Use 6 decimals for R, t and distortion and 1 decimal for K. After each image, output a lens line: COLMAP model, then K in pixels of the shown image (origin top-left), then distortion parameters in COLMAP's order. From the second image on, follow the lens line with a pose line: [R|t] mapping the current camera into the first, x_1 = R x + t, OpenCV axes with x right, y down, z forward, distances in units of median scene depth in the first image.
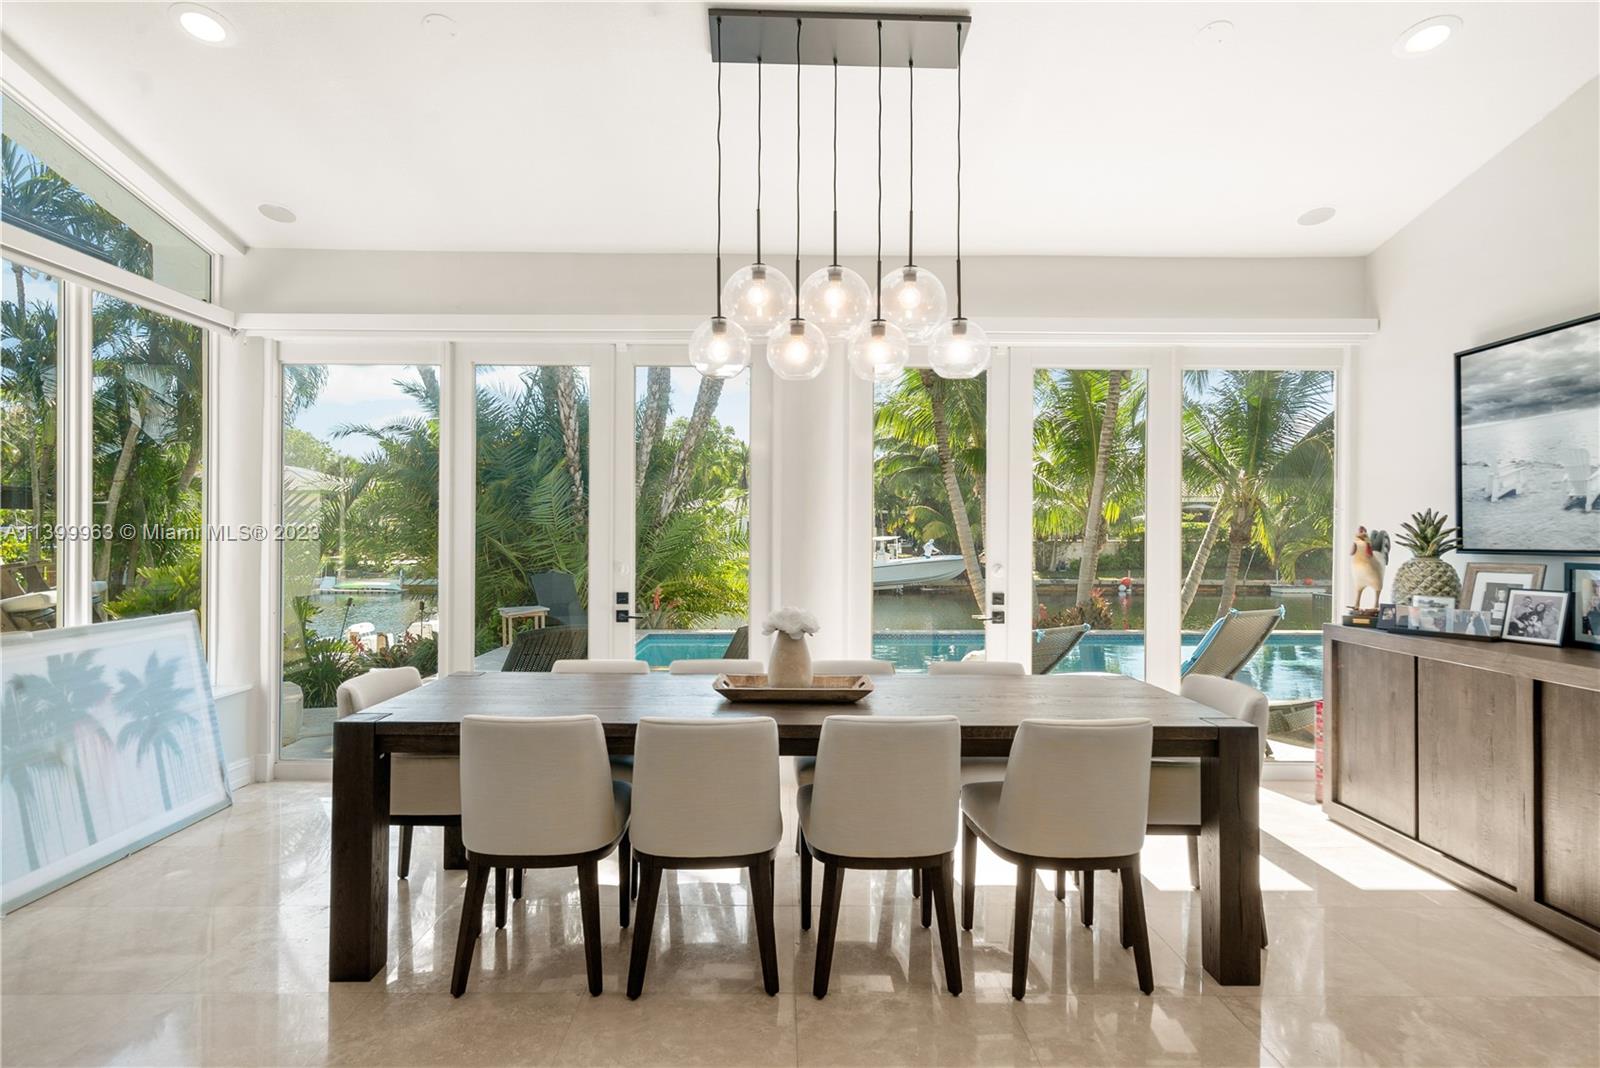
lens RADIAL K [[889.7, 0, 796.5], [0, 889.7, 531.0], [0, 0, 1]] dist [0.007022, 0.001546]
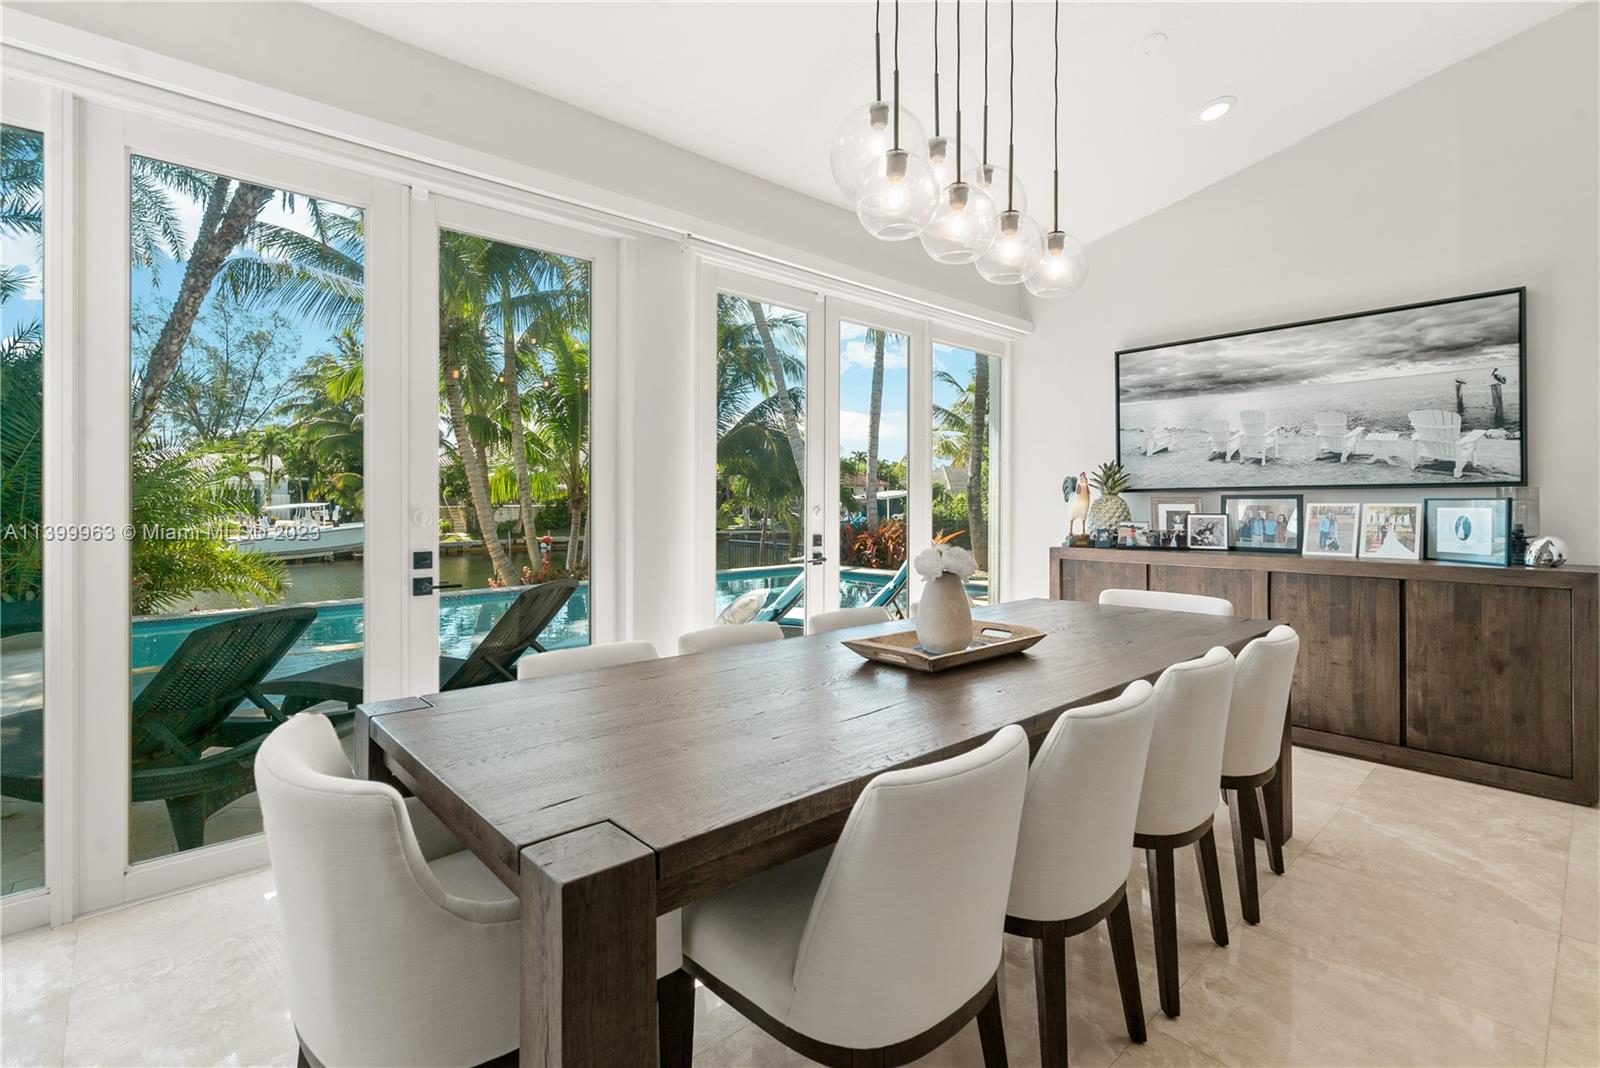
lens RADIAL K [[734.8, 0, 782.8], [0, 734.8, 502.6], [0, 0, 1]] dist [-0.003949, -0.000131]
pose [[0.753991, -0.004107, 0.656872, -0.449922], [0.001968, 0.999990, 0.003994, 0.036647], [-0.656882, -0.001718, 0.753992, 0.489977]]
